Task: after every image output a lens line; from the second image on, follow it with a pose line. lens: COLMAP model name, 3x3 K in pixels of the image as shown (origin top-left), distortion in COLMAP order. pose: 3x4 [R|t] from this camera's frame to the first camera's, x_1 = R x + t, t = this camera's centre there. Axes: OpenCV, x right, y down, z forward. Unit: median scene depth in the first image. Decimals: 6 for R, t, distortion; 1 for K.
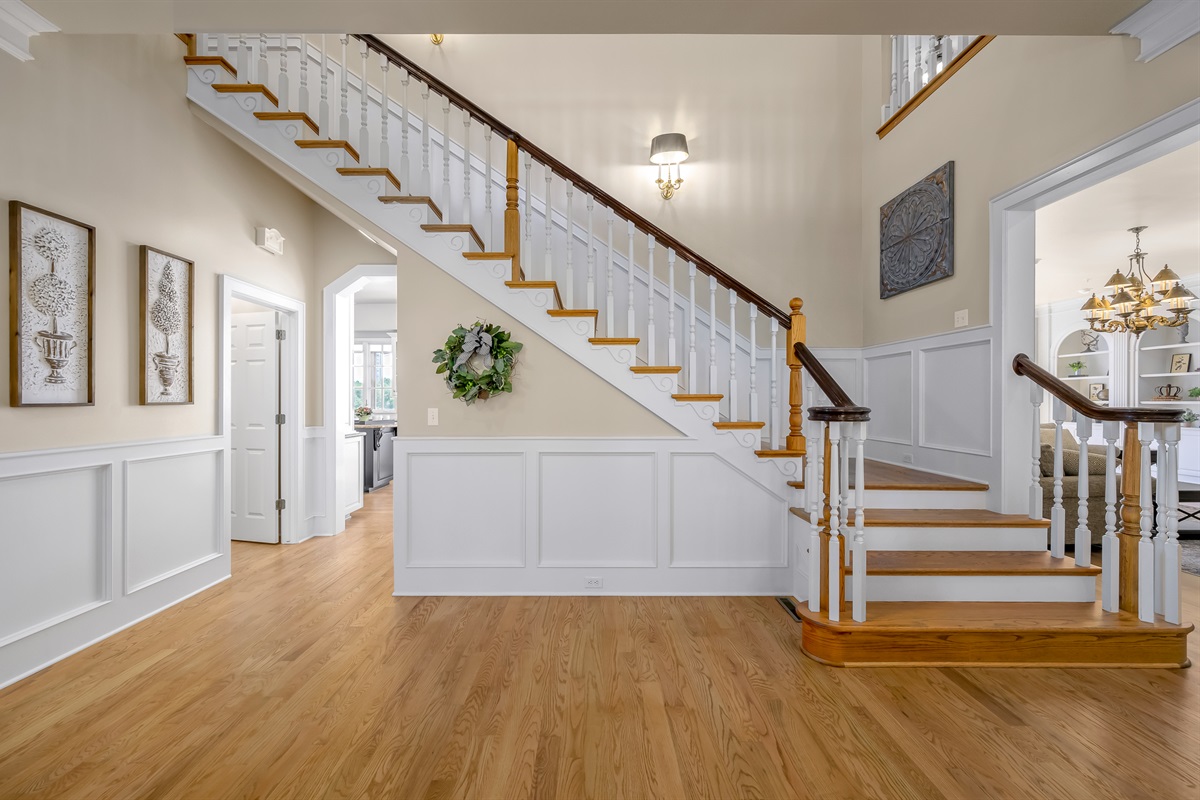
lens RADIAL K [[478.7, 0, 593.2], [0, 478.7, 399.3], [0, 0, 1]] dist [0.000143, -0.000191]
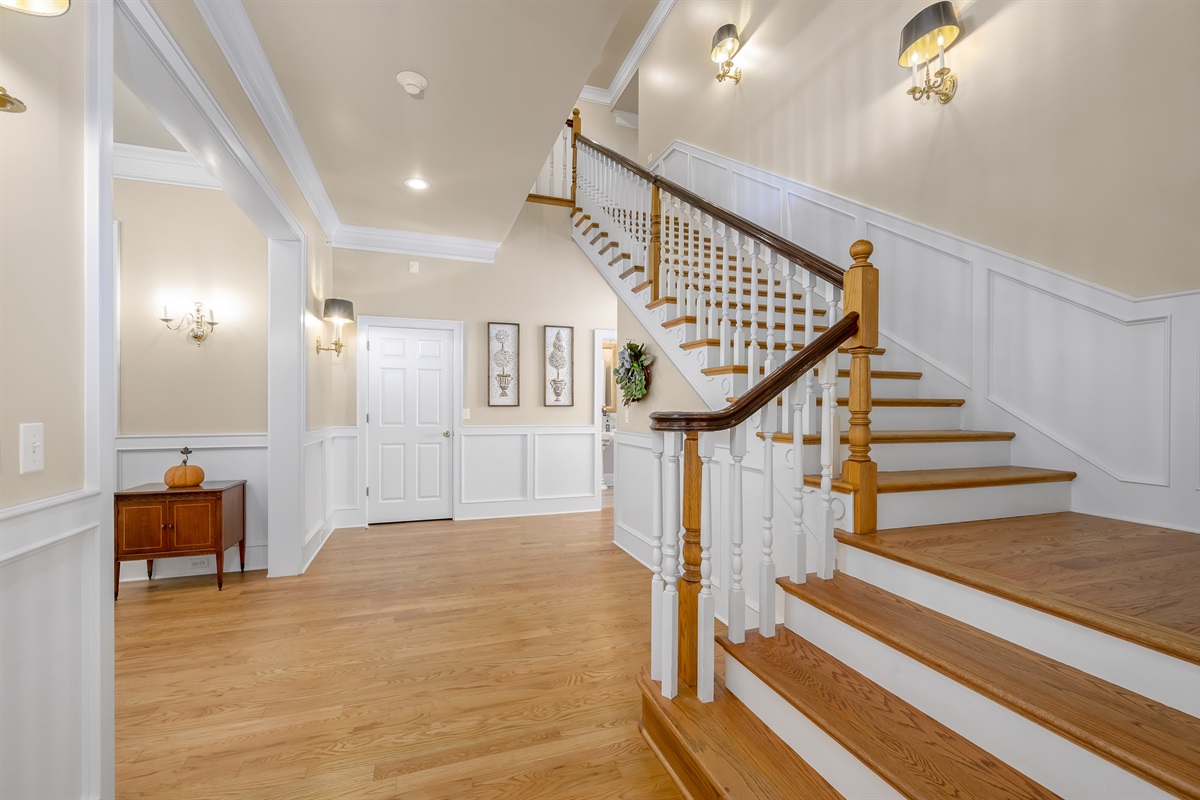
lens RADIAL K [[478.7, 0, 594.2], [0, 478.7, 405.9], [0, 0, 1]] dist [0.000143, -0.000191]
pose [[0.349473, 0.003642, -0.936939, 1.111044], [-0.002490, 0.999993, 0.002958, 0.004310], [0.936943, 0.001299, 0.349480, 0.570008]]
